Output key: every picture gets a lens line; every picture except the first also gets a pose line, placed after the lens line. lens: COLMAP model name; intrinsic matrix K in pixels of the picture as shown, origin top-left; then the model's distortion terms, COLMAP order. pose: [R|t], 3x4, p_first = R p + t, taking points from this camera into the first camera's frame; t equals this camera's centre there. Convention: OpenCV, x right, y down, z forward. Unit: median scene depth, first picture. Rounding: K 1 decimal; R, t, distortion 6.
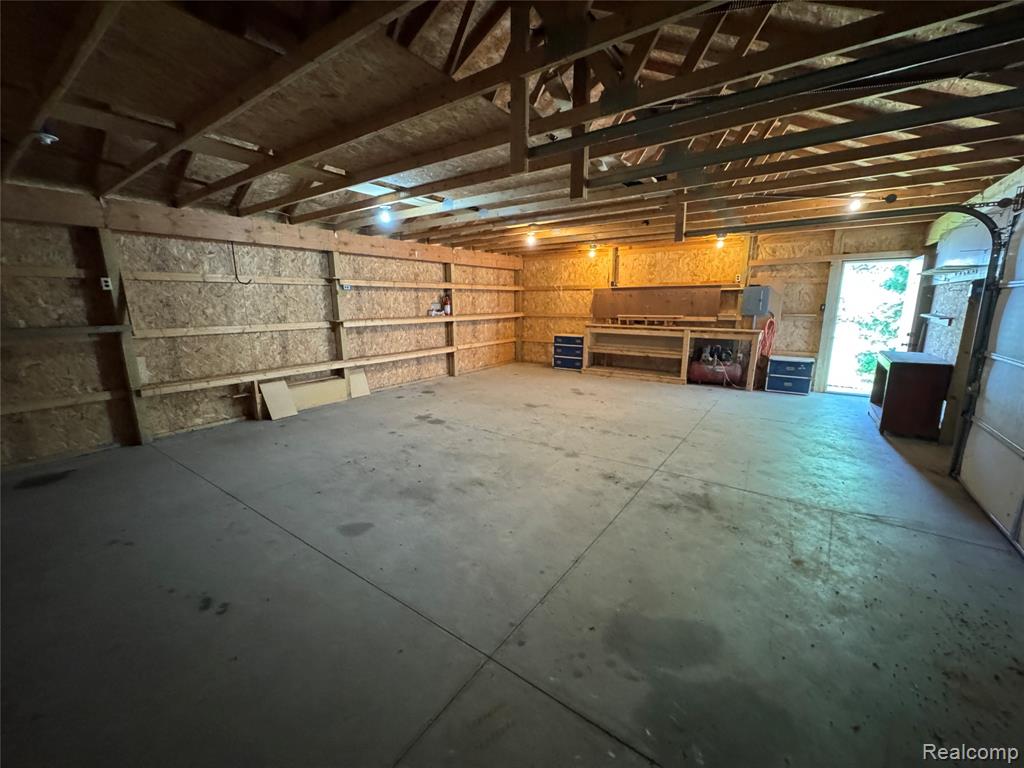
lens RADIAL K [[408.1, 0, 509.4], [0, 408.1, 384.3], [0, 0, 1]] dist [-0.000246, -0.000001]
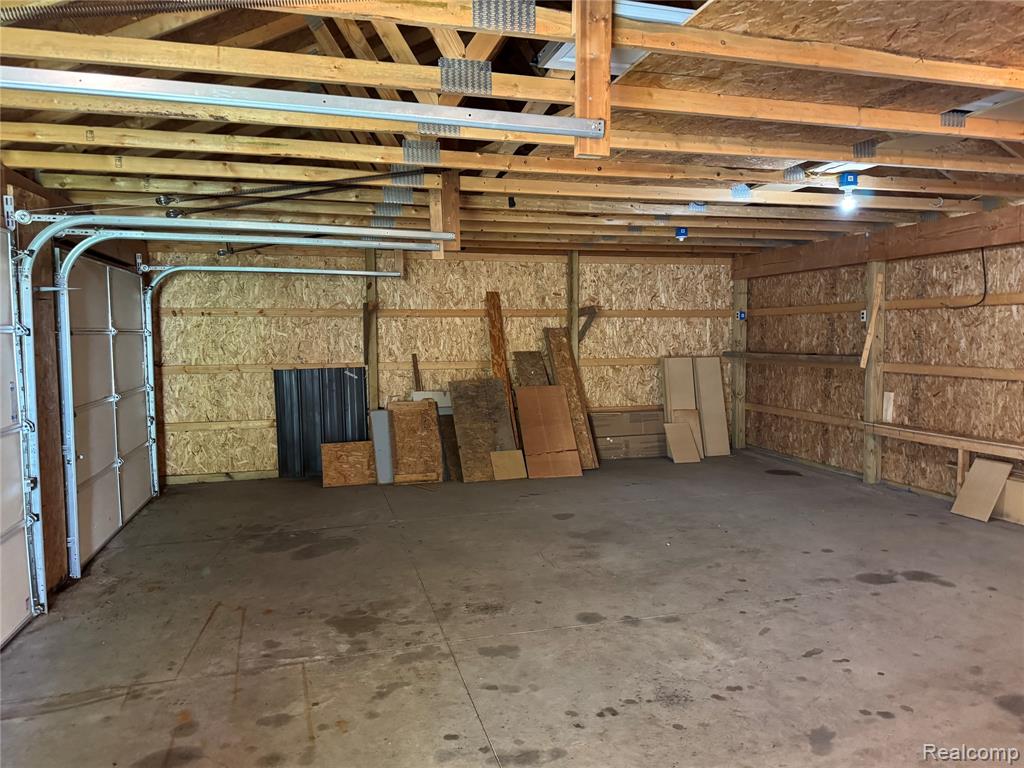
lens RADIAL K [[713.1, 0, 512.4], [0, 713.1, 383.6], [0, 0, 1]] dist [-0.000676, -0.000882]
pose [[-0.630104, 0.065577, -0.773737, 0.895594], [-0.142215, 0.969828, 0.198011, -0.292064], [0.763377, 0.234804, -0.601767, 1.358610]]
